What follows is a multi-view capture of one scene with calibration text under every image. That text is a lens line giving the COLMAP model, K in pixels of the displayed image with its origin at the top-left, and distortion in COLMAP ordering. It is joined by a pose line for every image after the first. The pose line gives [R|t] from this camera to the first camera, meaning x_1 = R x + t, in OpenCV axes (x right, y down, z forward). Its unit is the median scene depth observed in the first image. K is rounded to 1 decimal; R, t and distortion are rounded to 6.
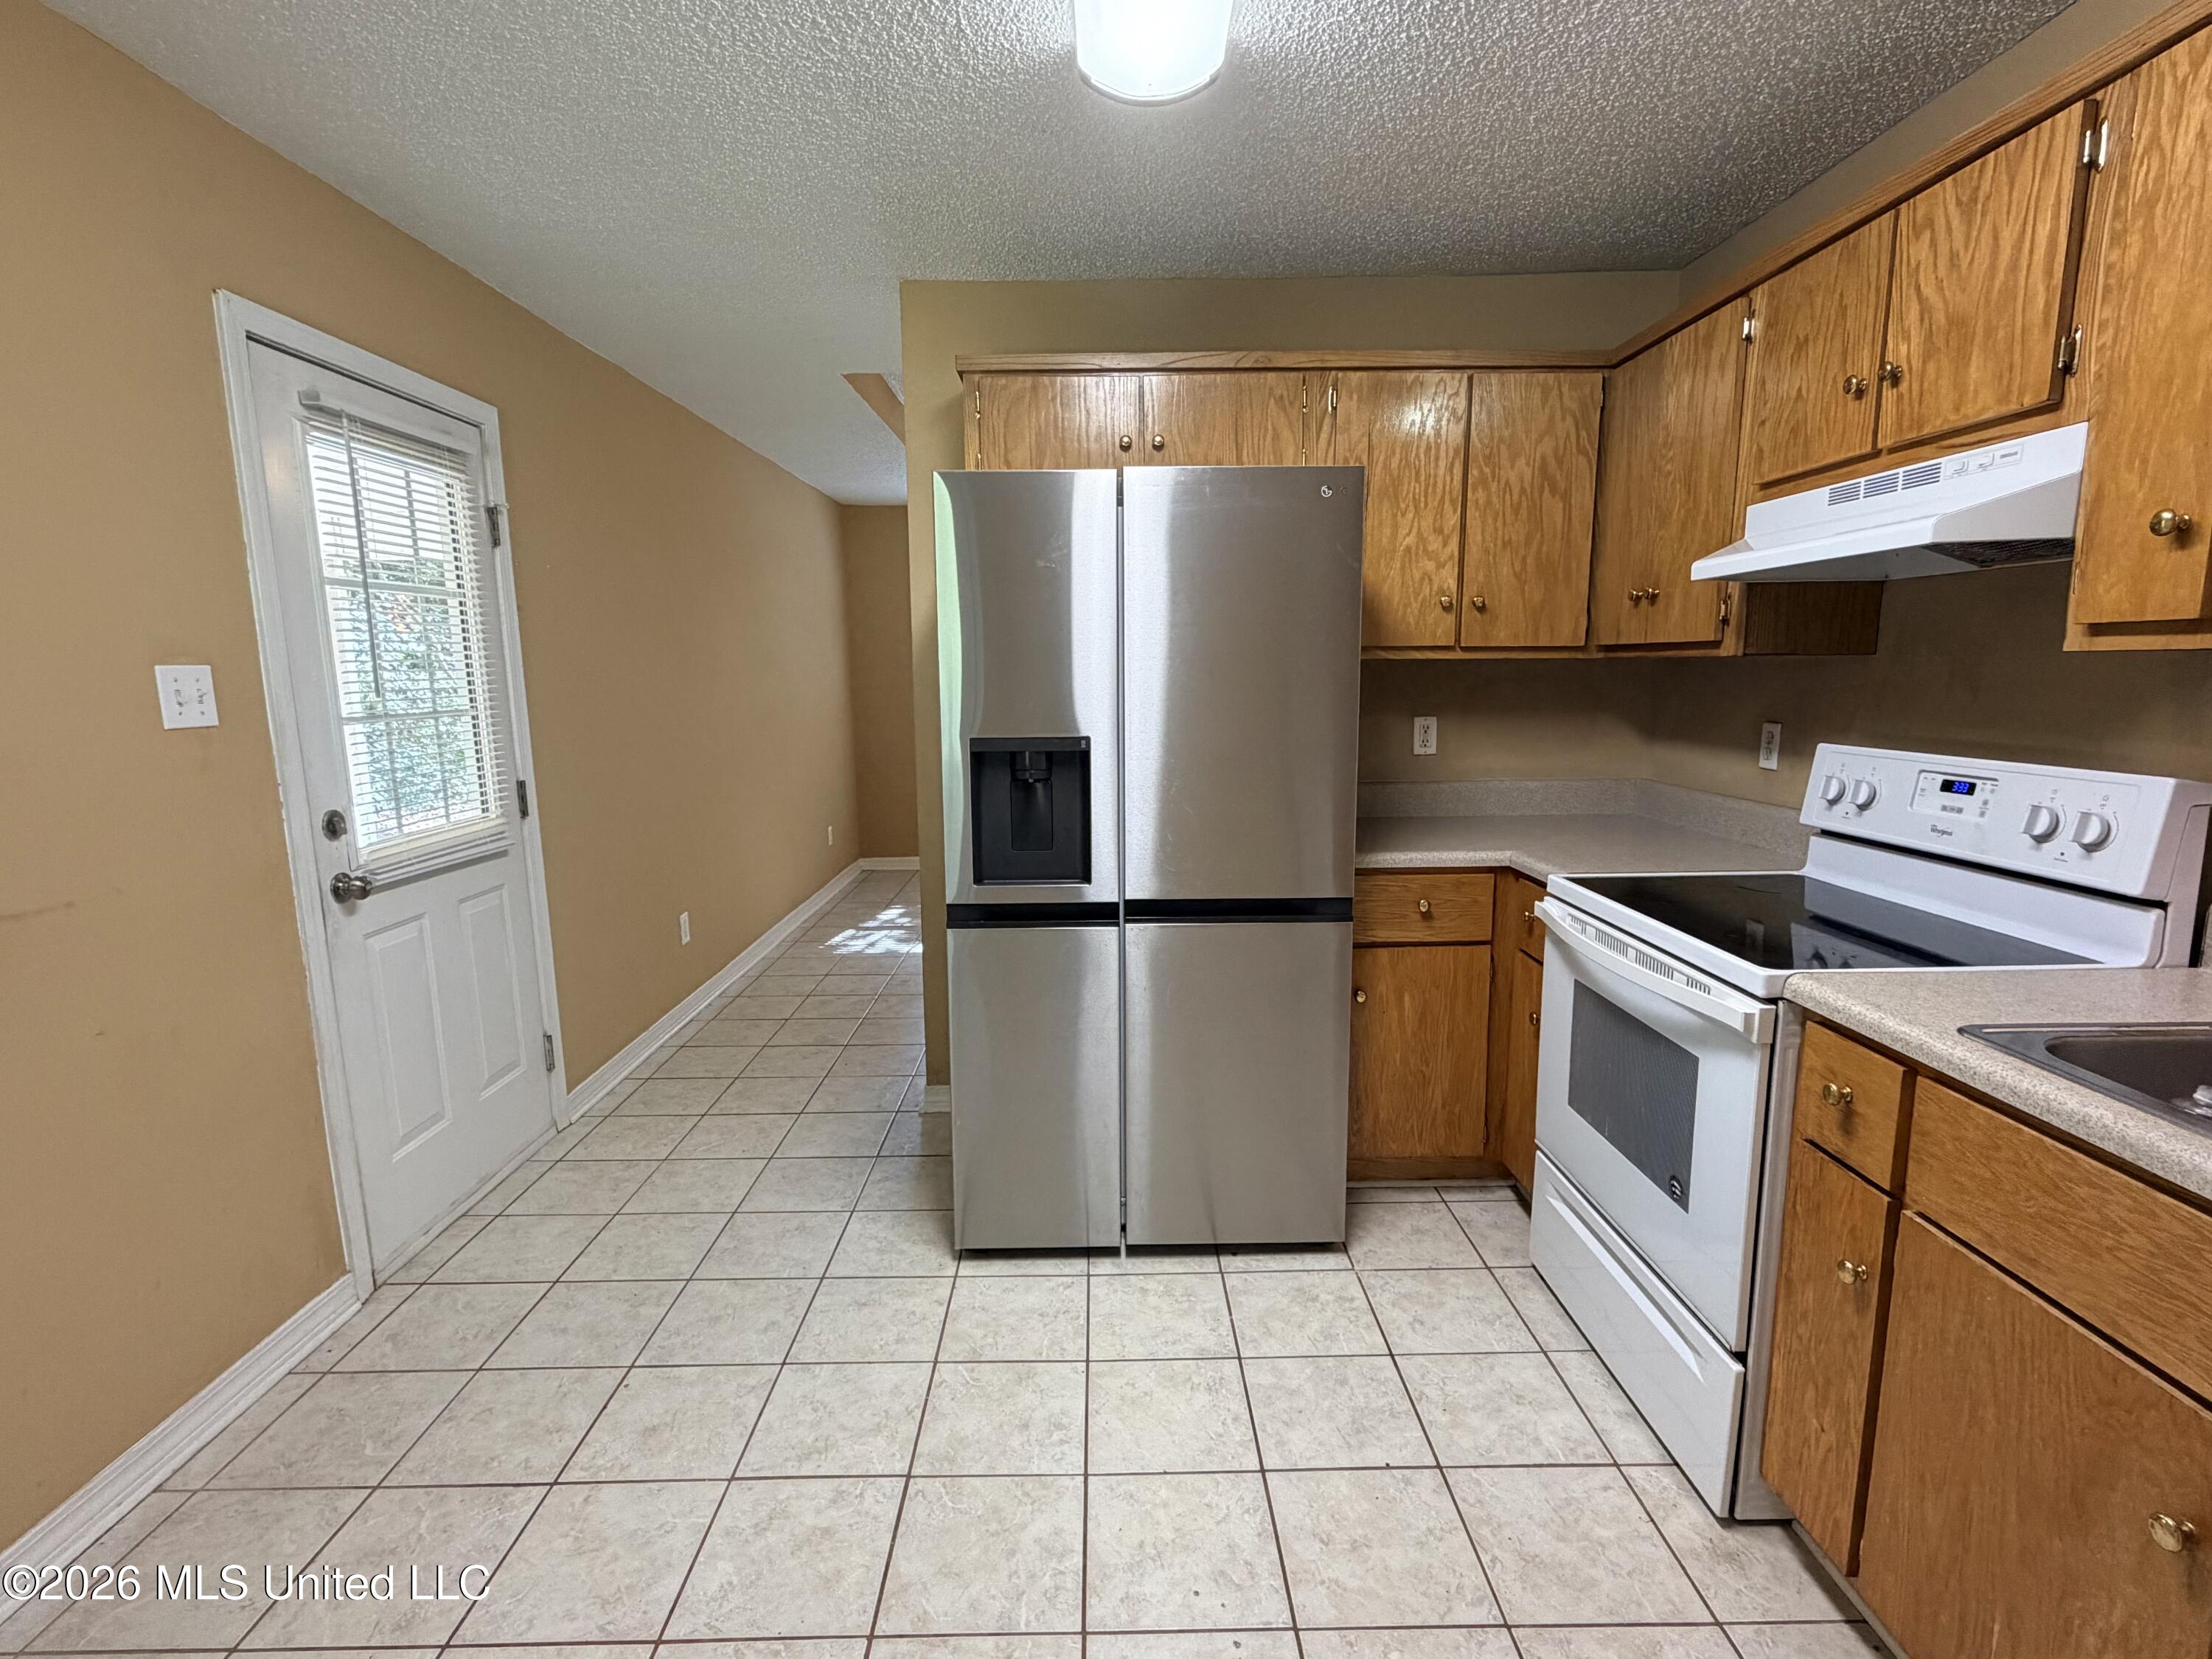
lens RADIAL K [[1059.4, 0, 1103.6], [0, 1059.4, 835.6], [0, 0, 1]] dist [-0.001010, 0.000058]
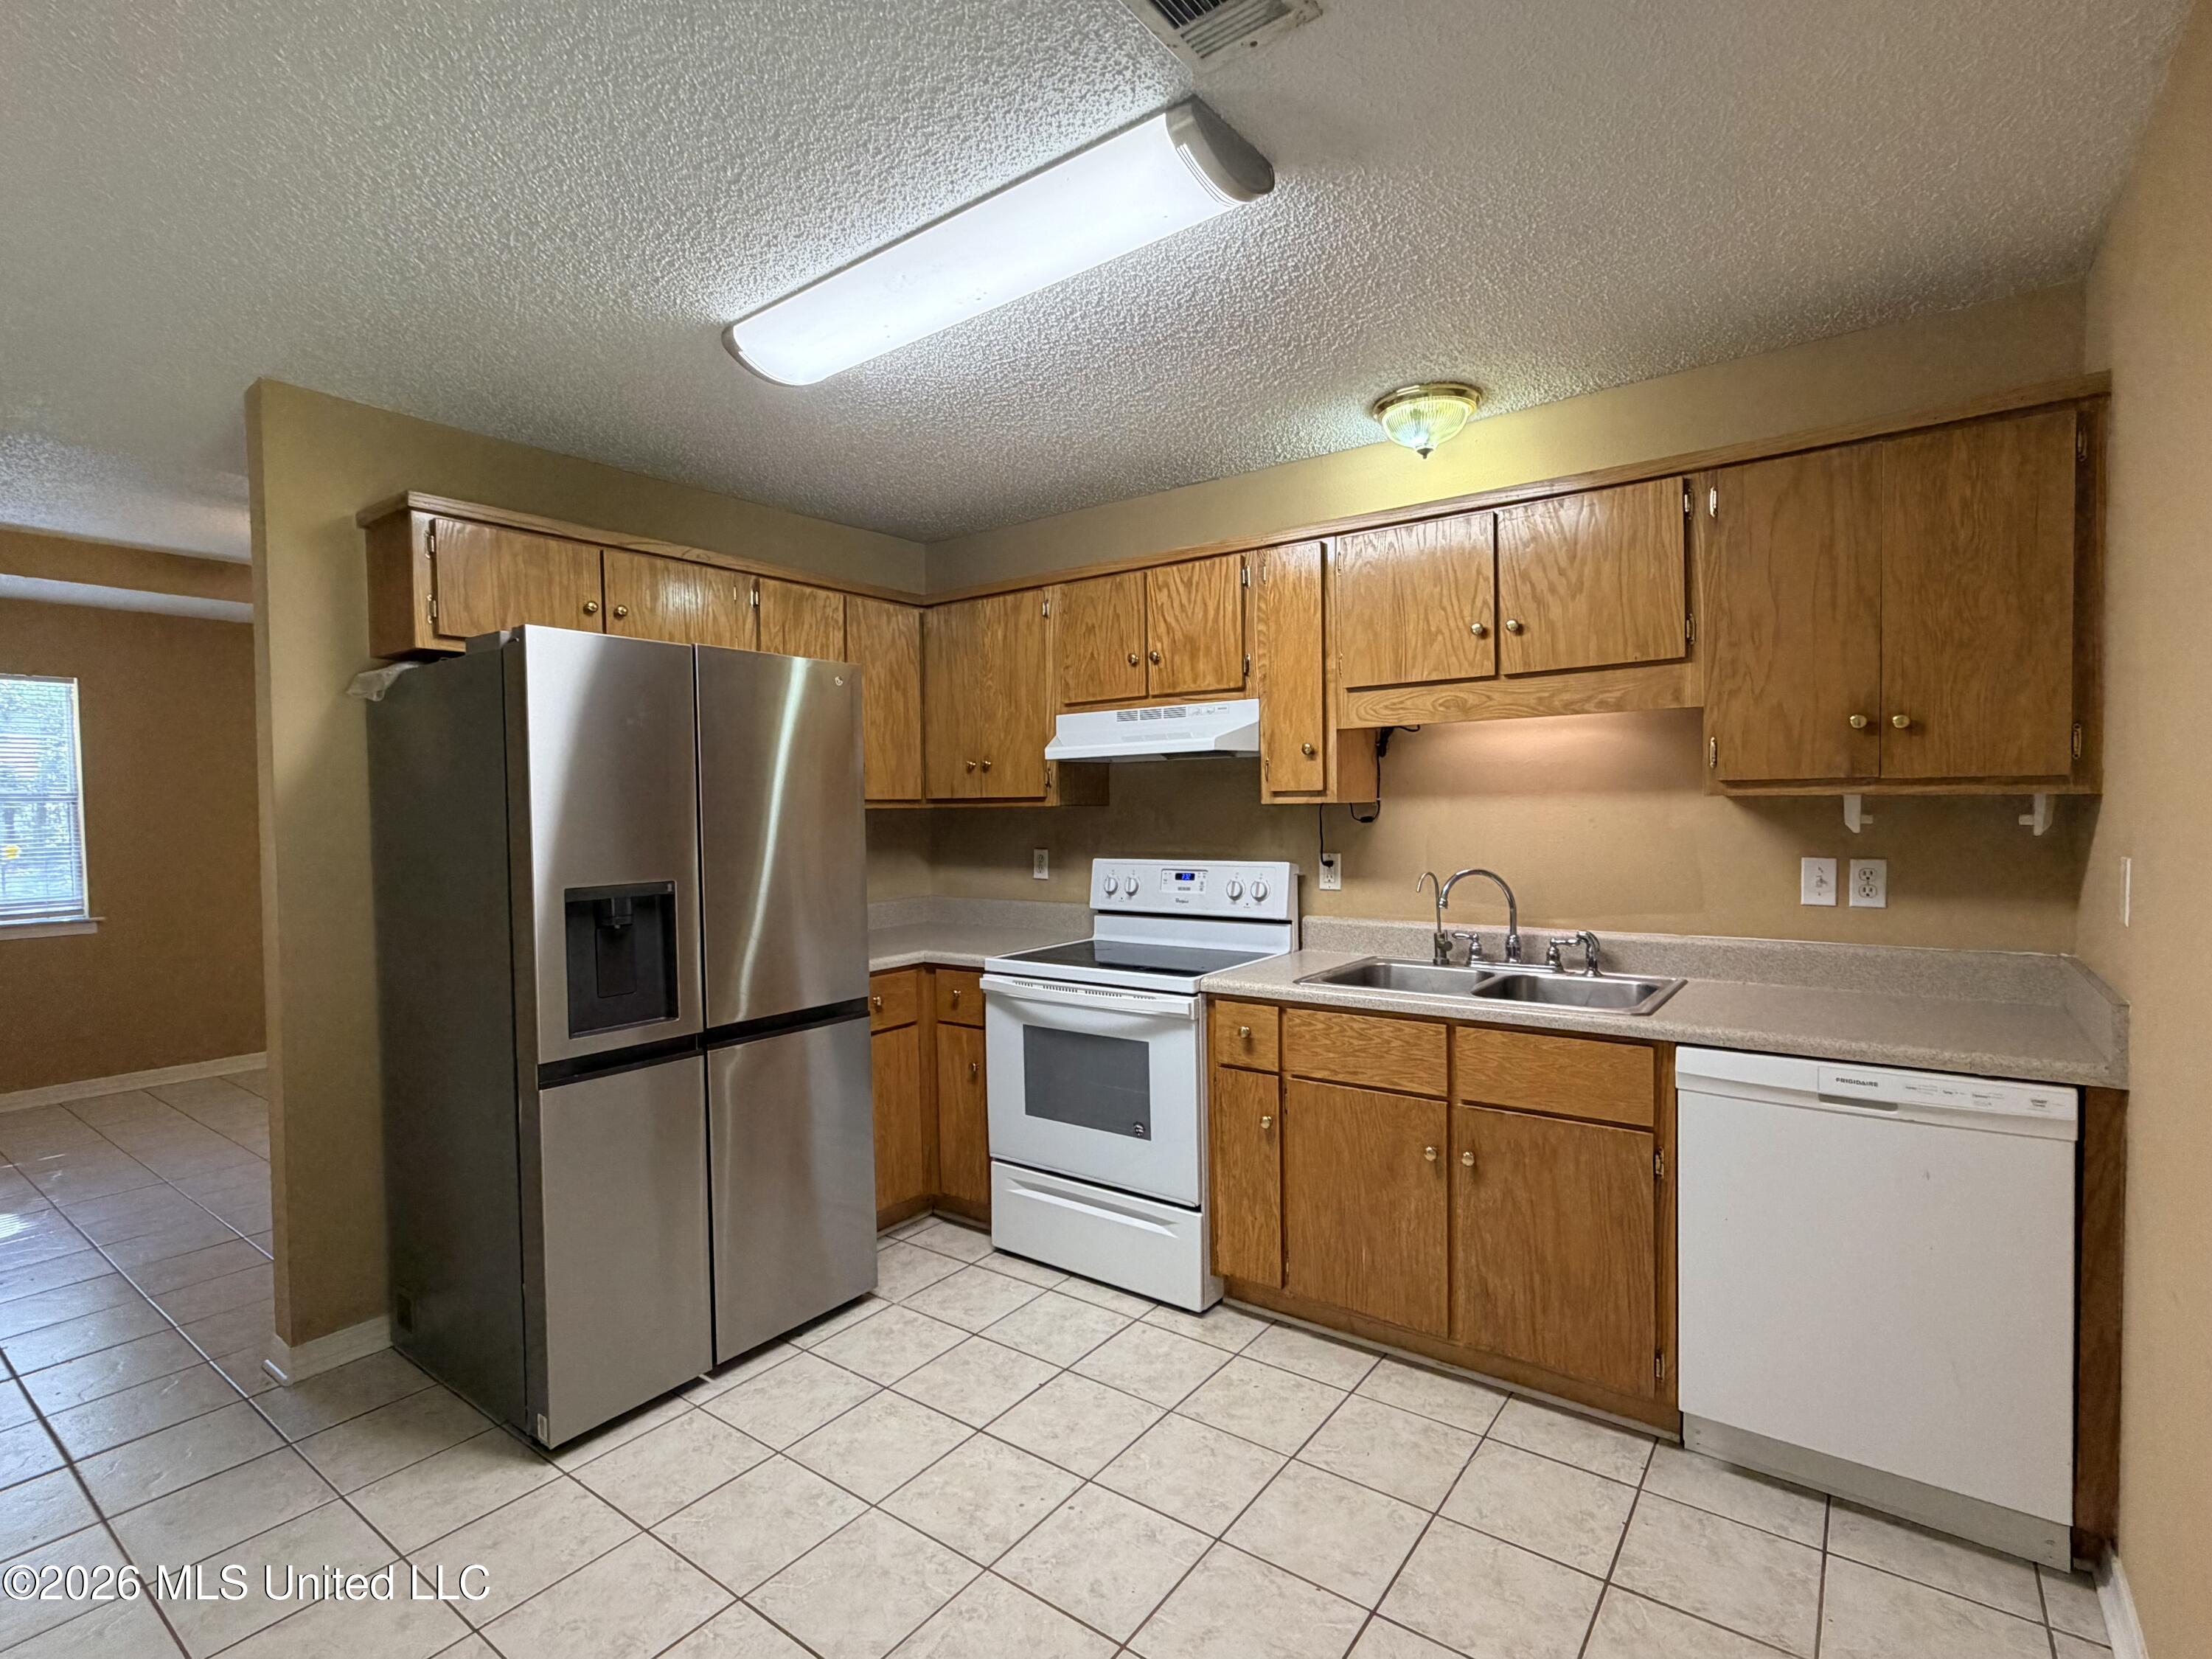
lens RADIAL K [[1059.4, 0, 1103.6], [0, 1059.4, 835.6], [0, 0, 1]] dist [-0.001010, 0.000058]
pose [[0.602381, -0.022243, 0.797899, -0.753169], [0.133818, 0.988278, -0.073476, -0.000205], [-0.786912, 0.151034, 0.598296, 0.001612]]
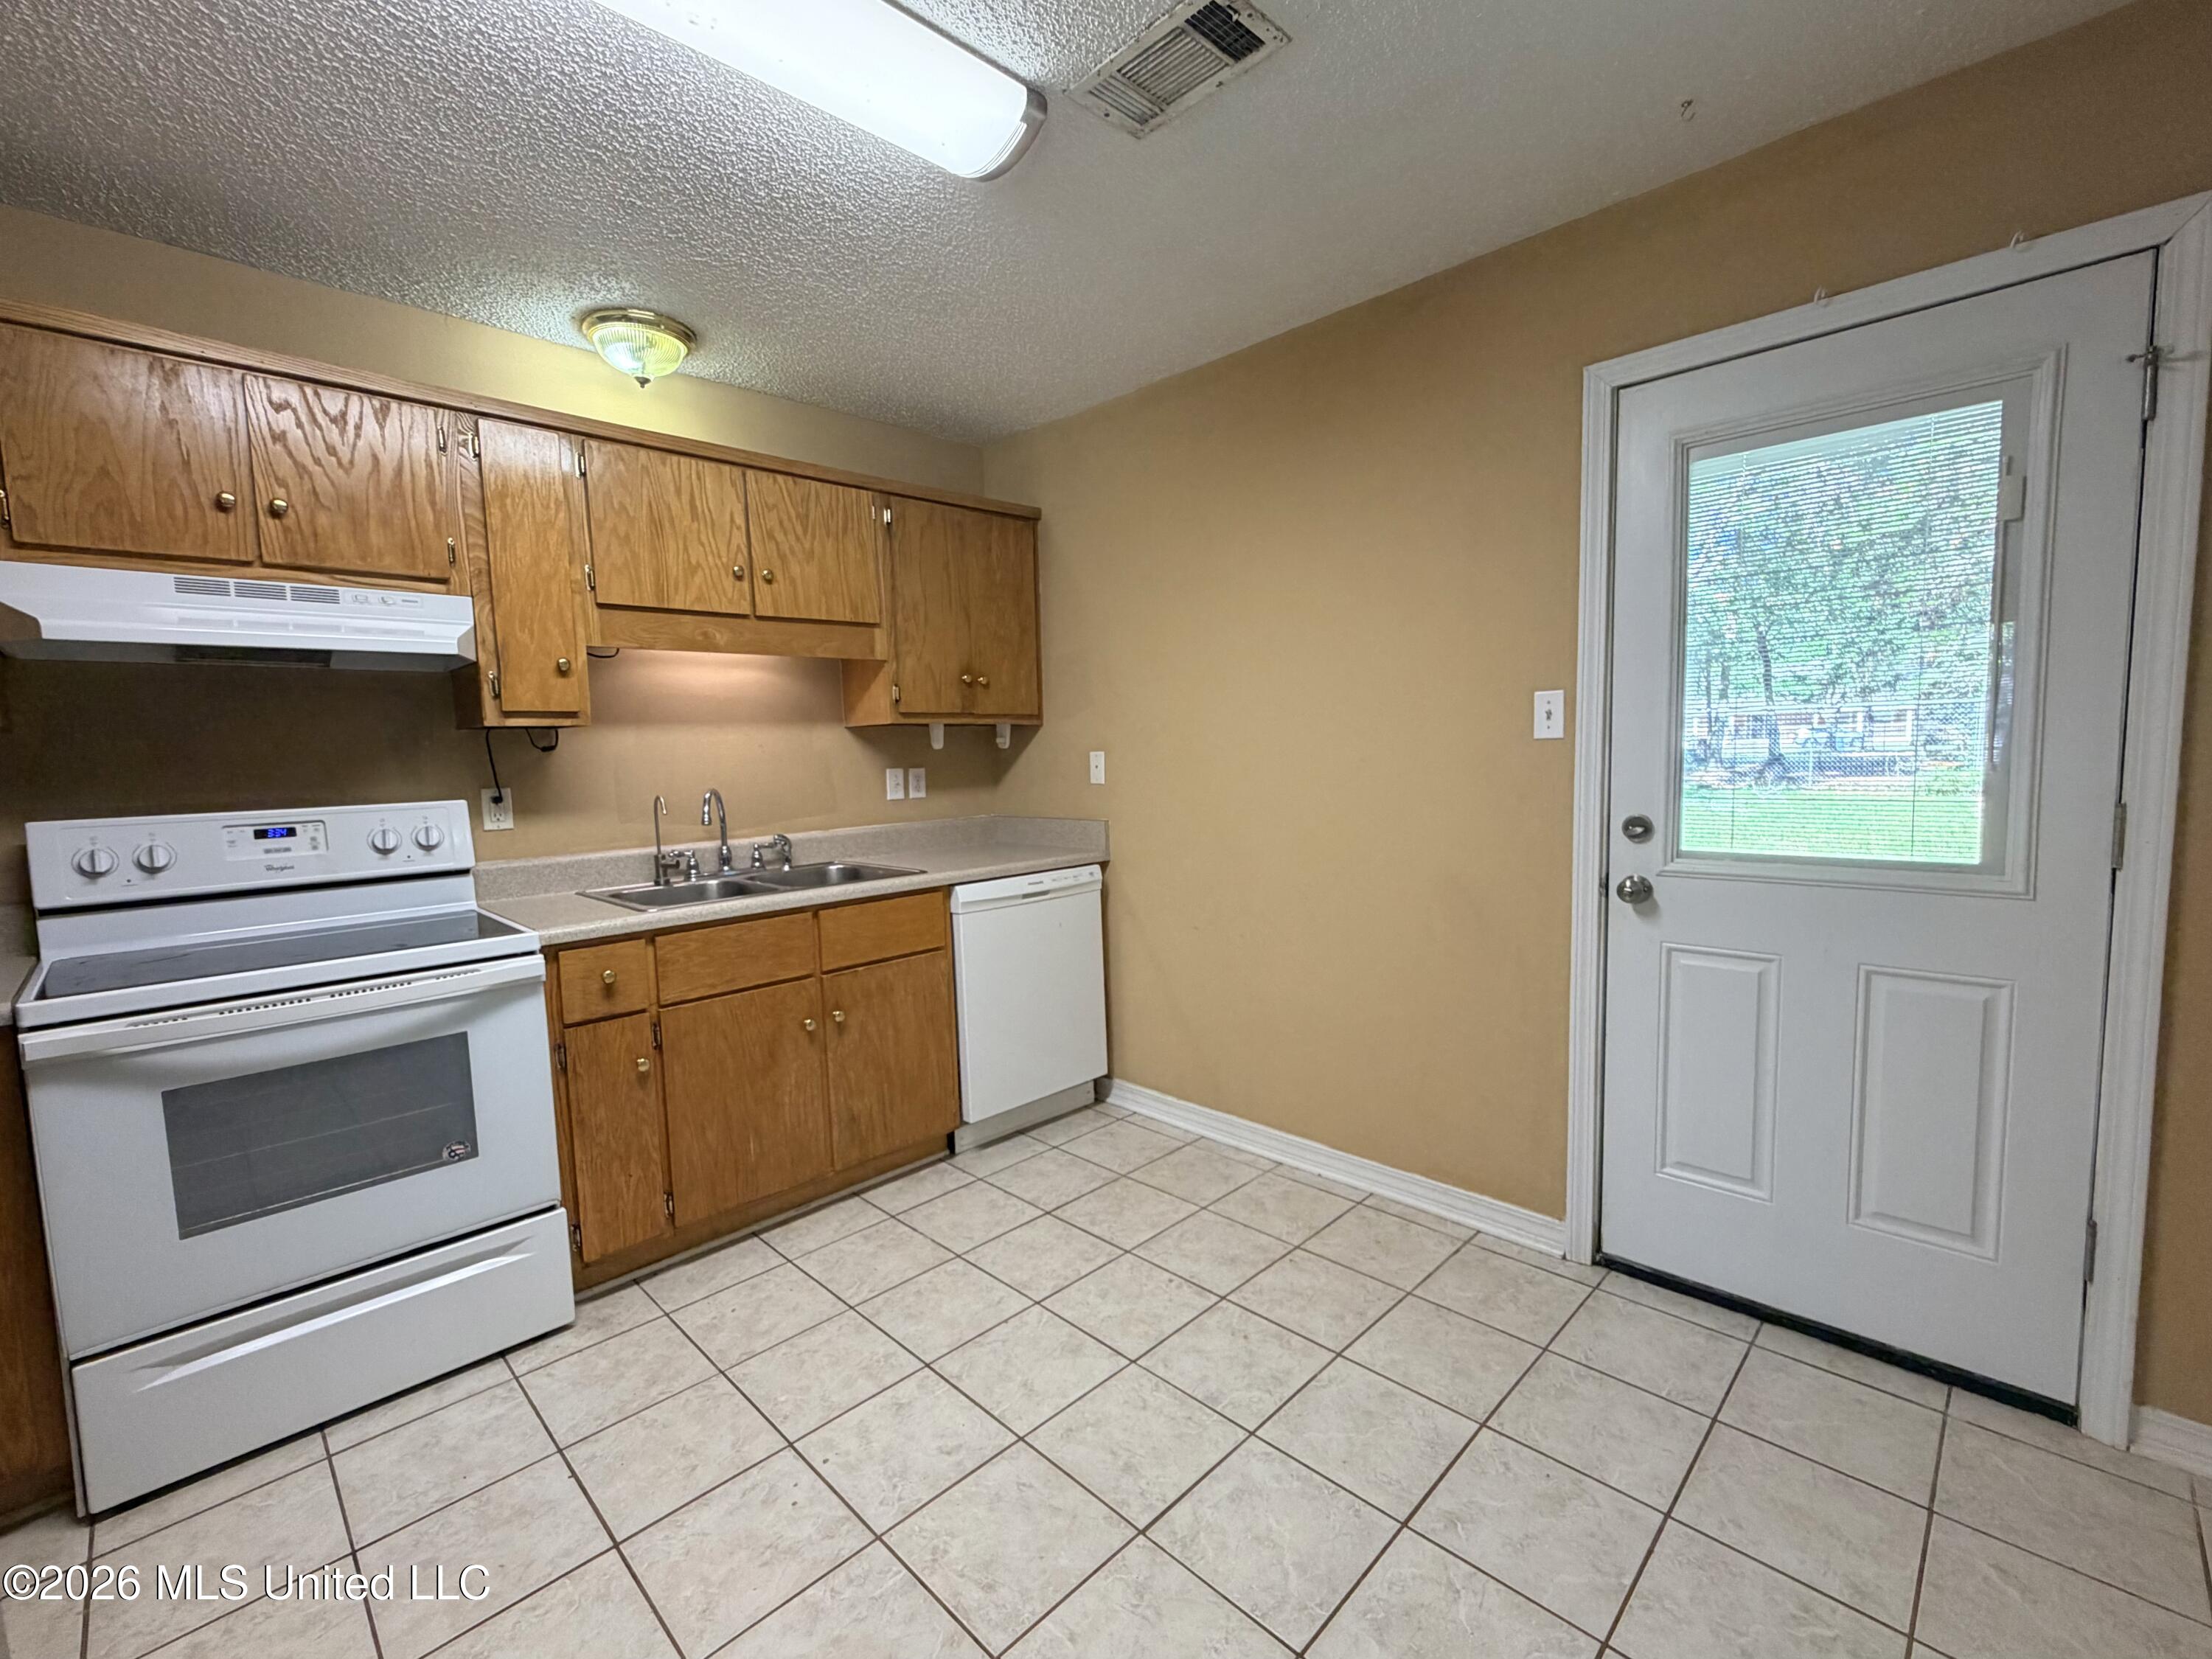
lens RADIAL K [[948.2, 0, 1106.0], [0, 948.2, 829.5], [0, 0, 1]] dist [0.004392, 0.000390]
pose [[-0.701798, -0.029414, 0.711769, -0.732876], [0.148133, 0.971282, 0.186196, -0.117330], [-0.696805, 0.236108, -0.677286, 1.095238]]
